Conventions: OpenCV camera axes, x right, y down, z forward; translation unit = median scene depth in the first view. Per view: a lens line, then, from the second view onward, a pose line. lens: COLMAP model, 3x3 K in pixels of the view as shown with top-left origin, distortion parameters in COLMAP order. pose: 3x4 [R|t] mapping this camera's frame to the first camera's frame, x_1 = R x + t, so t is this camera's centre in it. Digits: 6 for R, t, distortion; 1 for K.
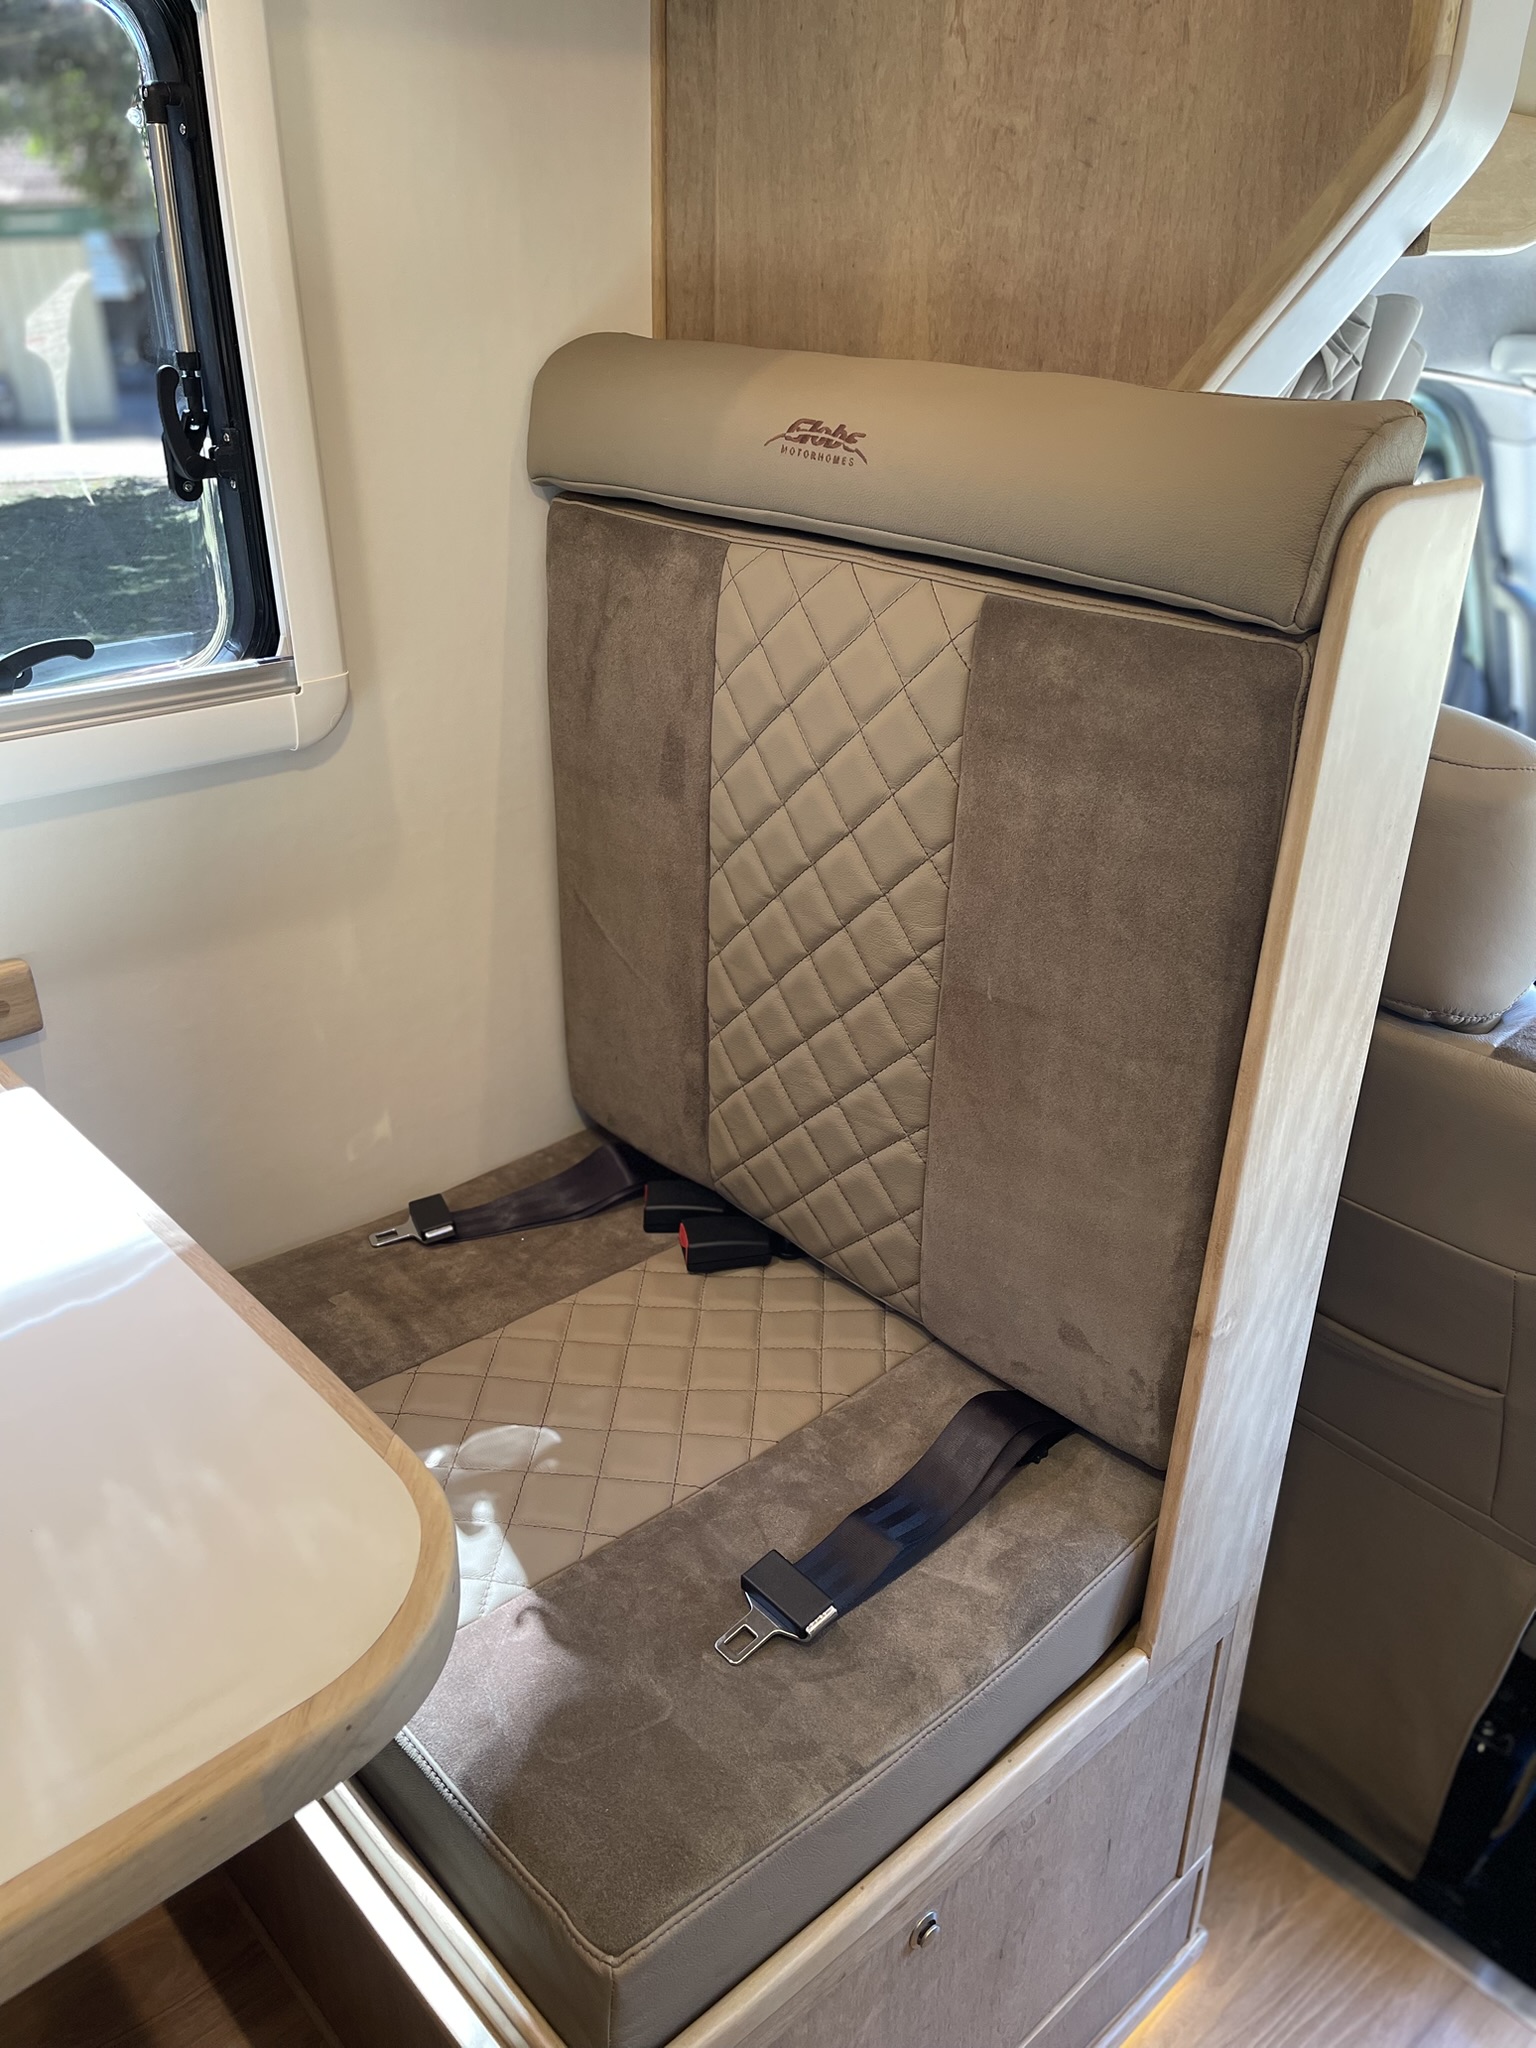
lens RADIAL K [[1548.7, 0, 782.6], [0, 1548.7, 1037.8], [0, 0, 1]] dist [0.073412, -0.090179]
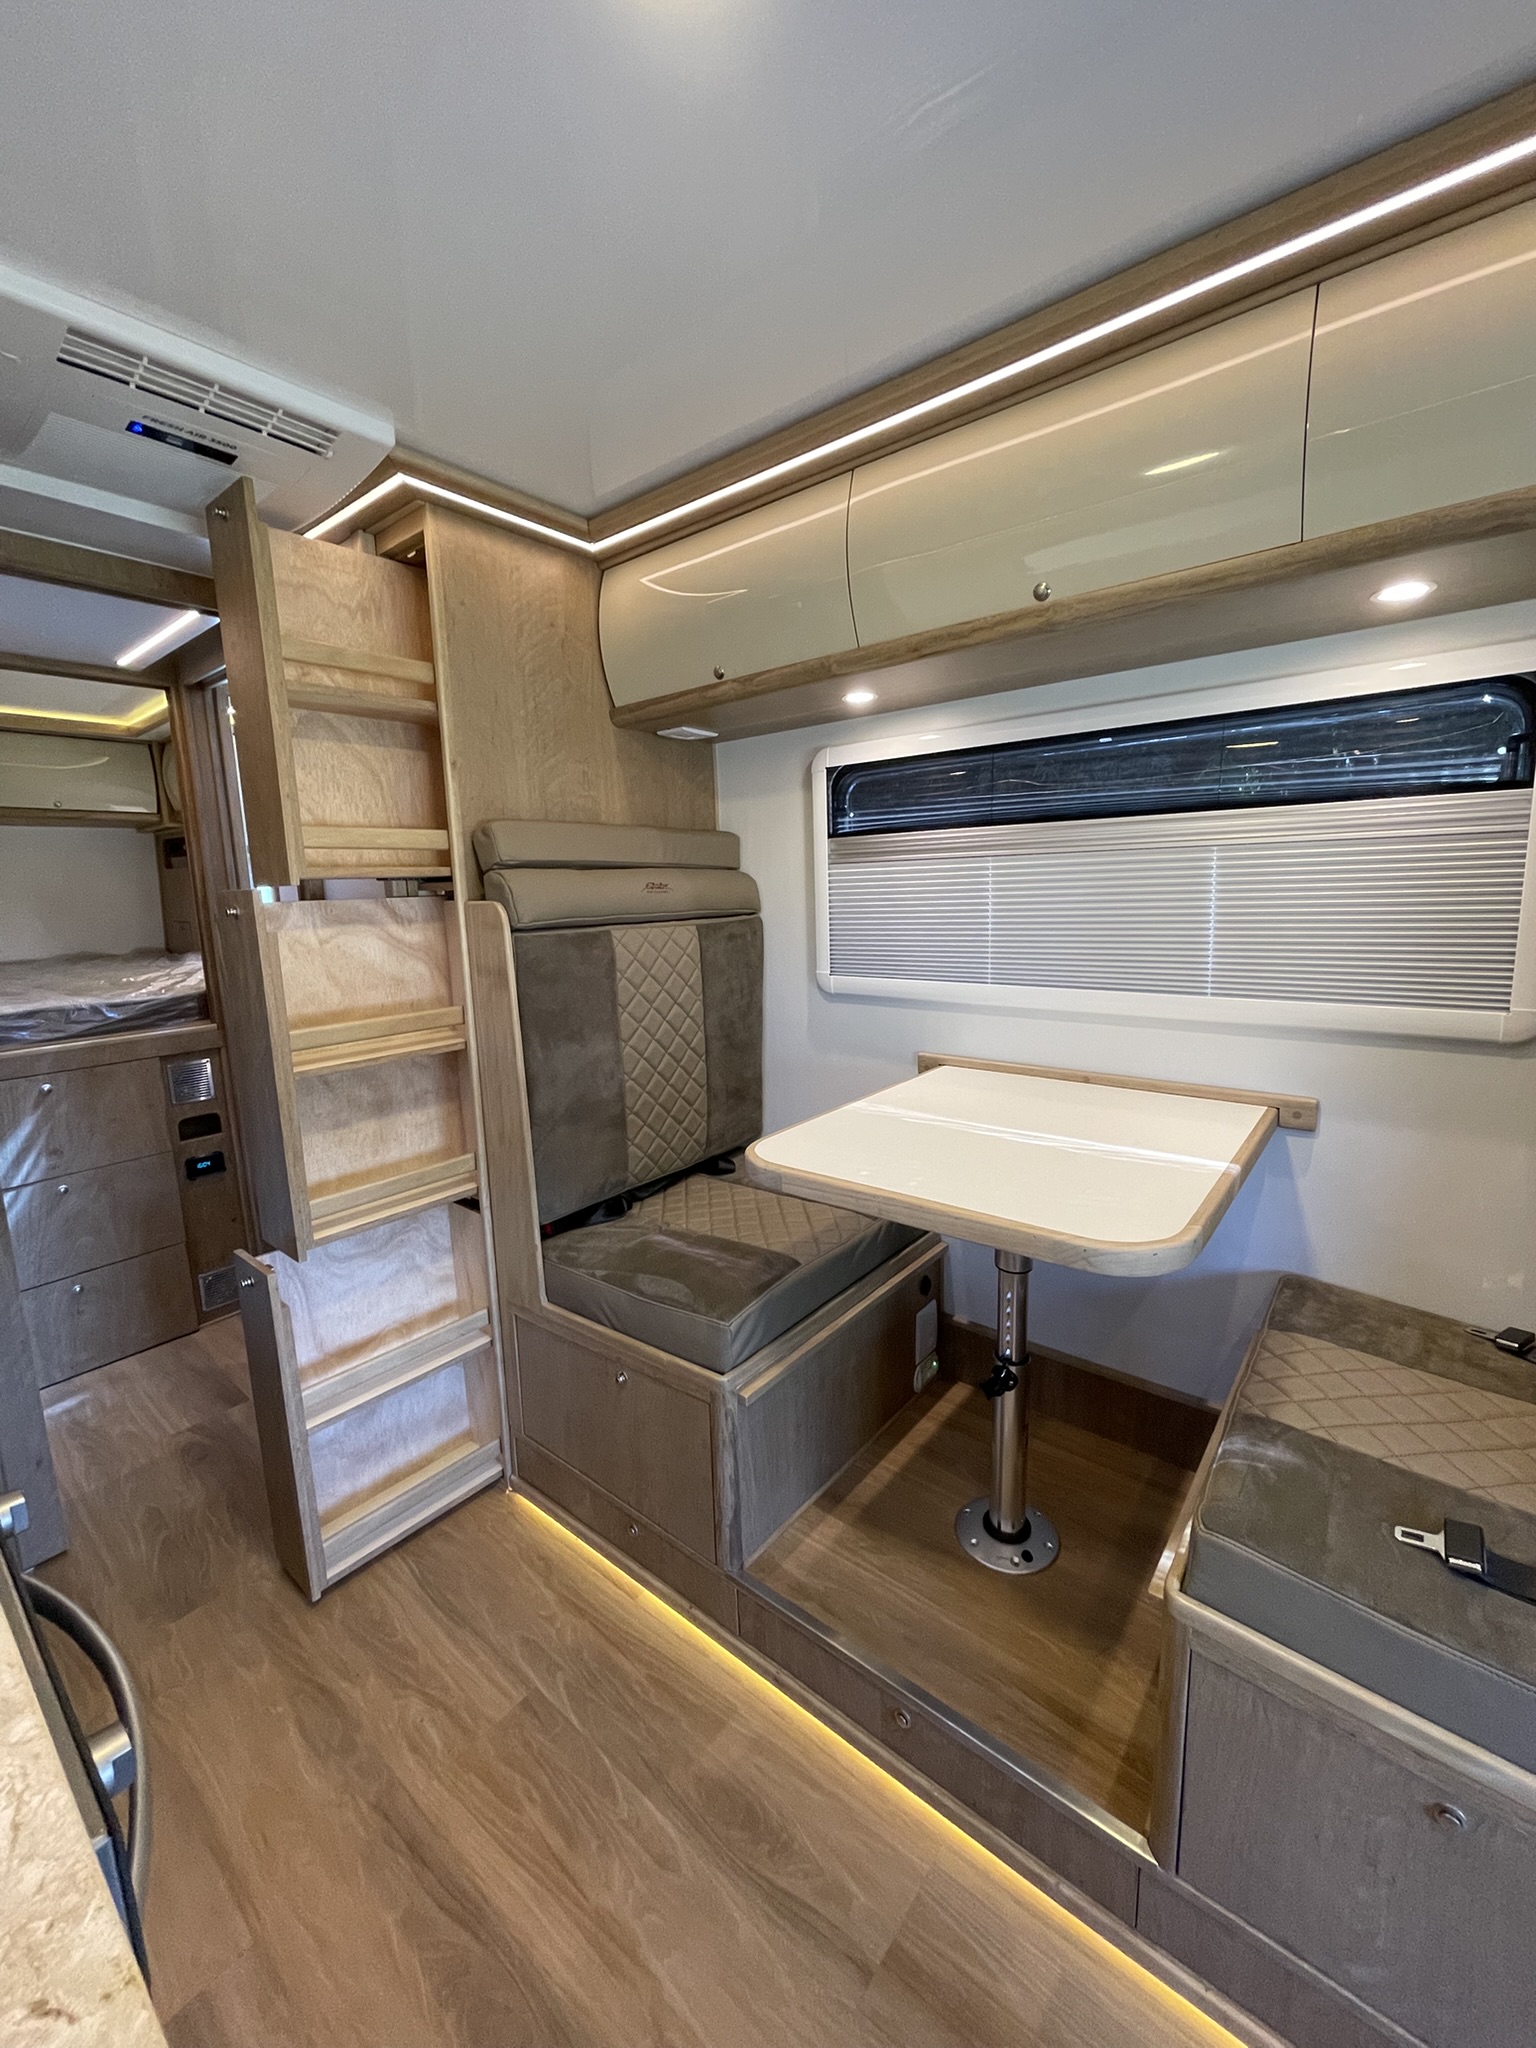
lens RADIAL K [[820.4, 0, 763.3], [0, 820.4, 1015.7], [0, 0, 1]] dist [-0.001667, -0.001303]
pose [[0.145243, 0.142589, -0.979067, 0.570780], [-0.413675, 0.907666, 0.070823, 0.092580], [0.898765, 0.394729, 0.190817, -0.007931]]
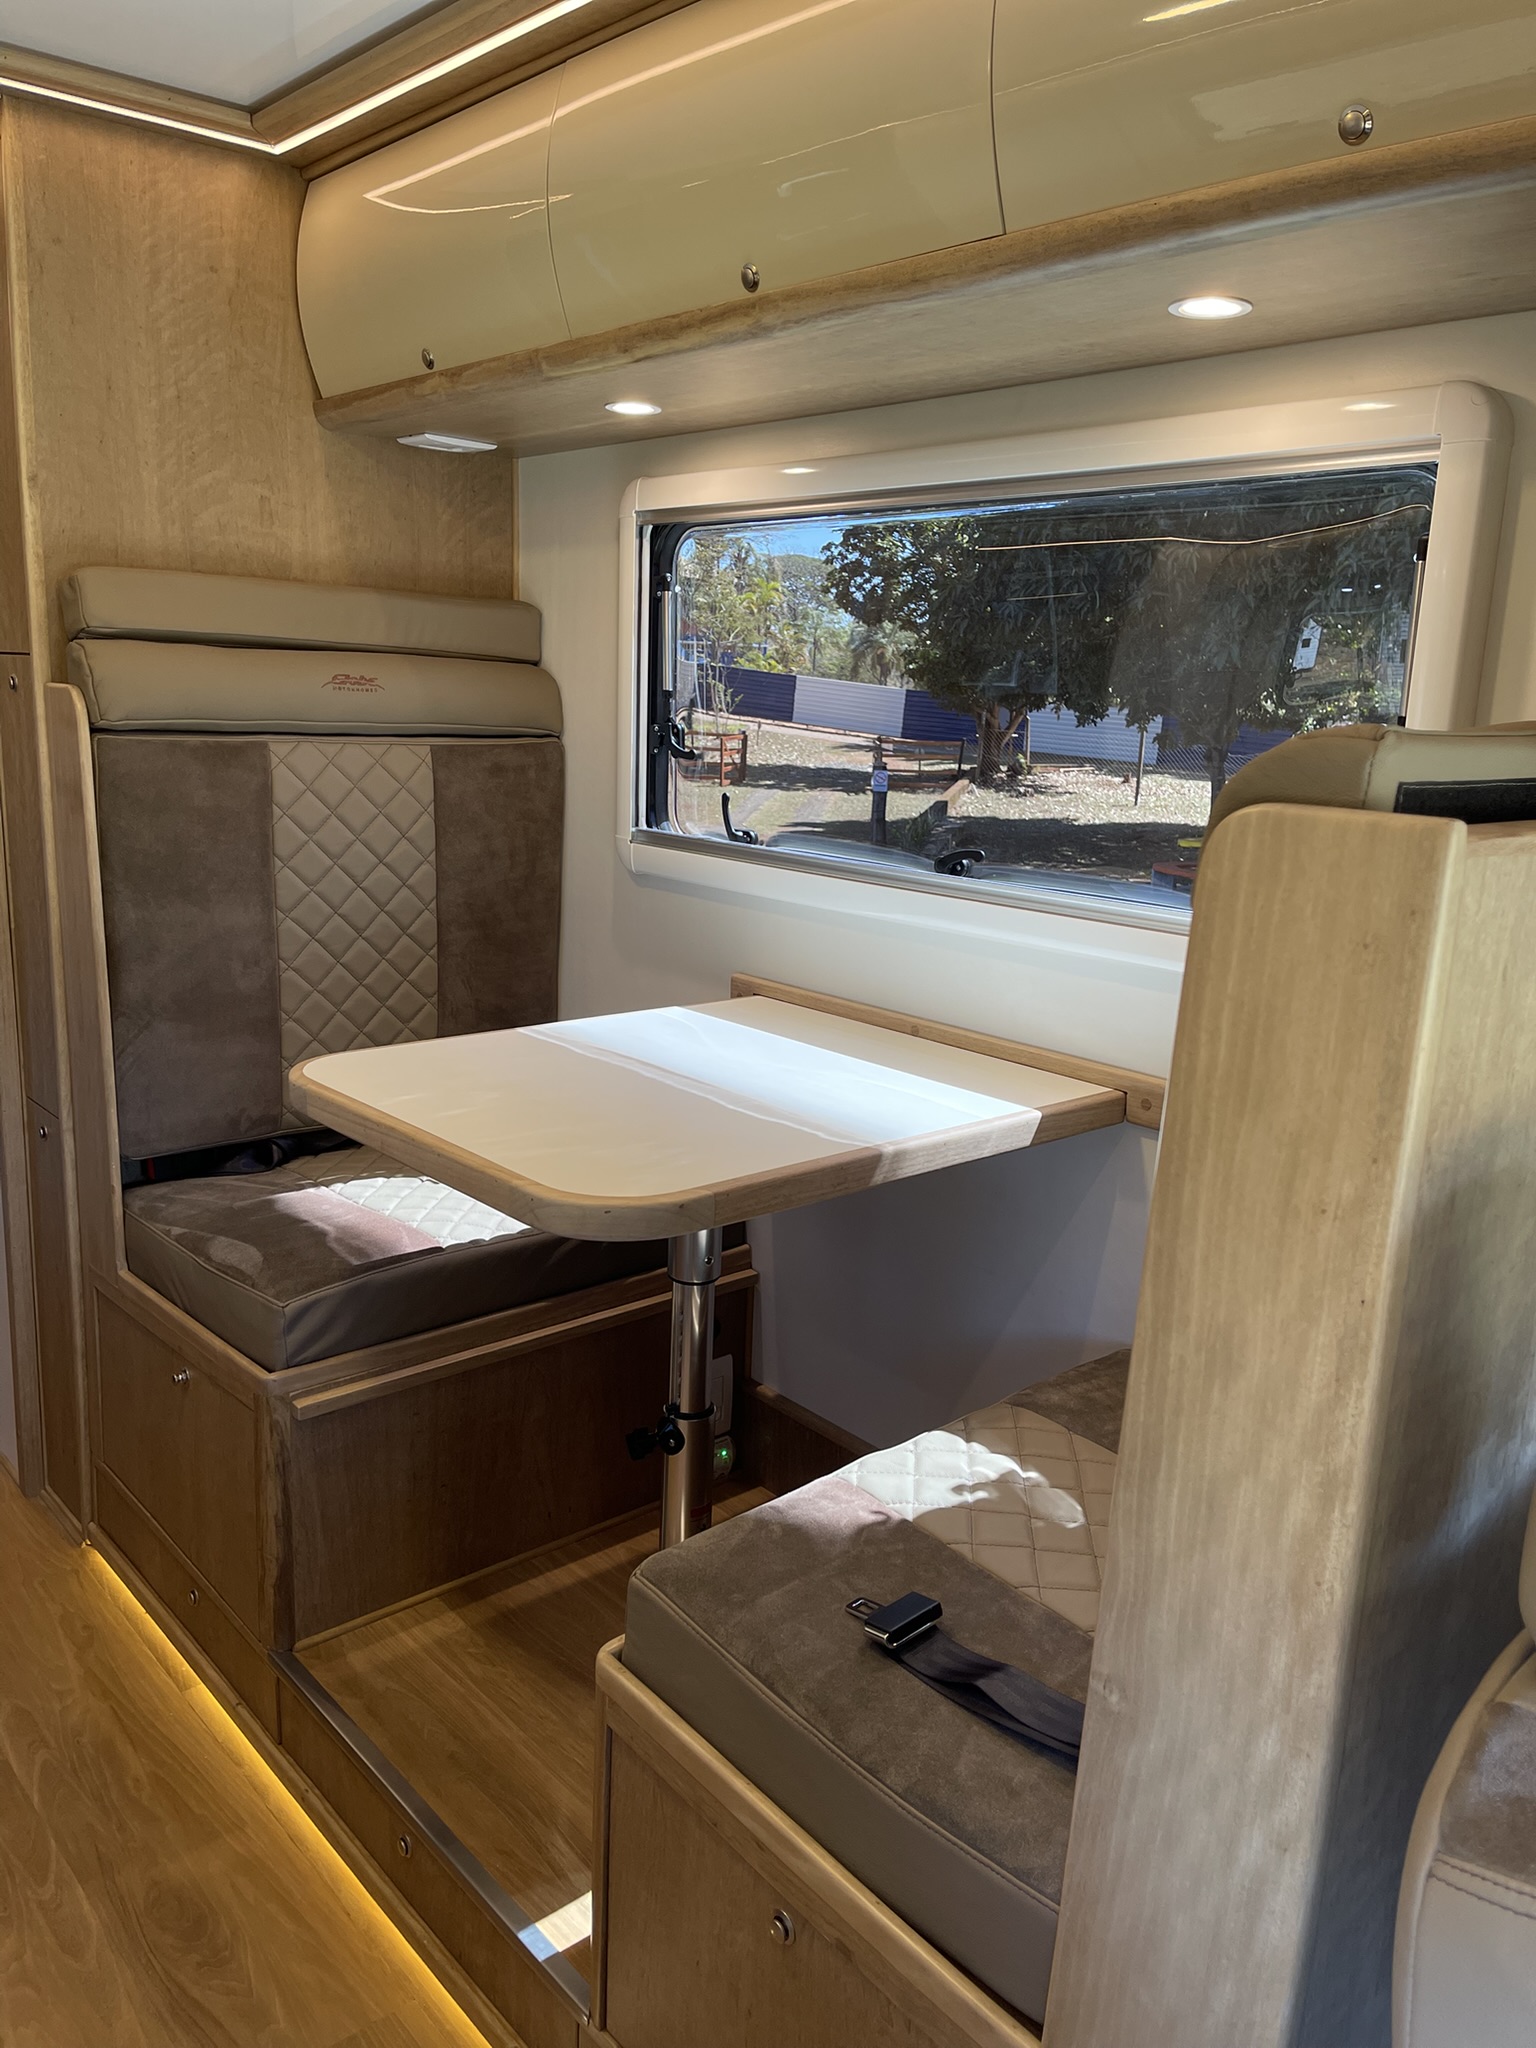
lens RADIAL K [[1548.7, 0, 777.8], [0, 1548.7, 1027.2], [0, 0, 1]] dist [0.073412, -0.090179]
pose [[-0.015738, 0.206162, -0.978391, 0.983528], [-0.481201, 0.856181, 0.188150, -0.196011], [0.876469, 0.473764, 0.085731, 0.526377]]
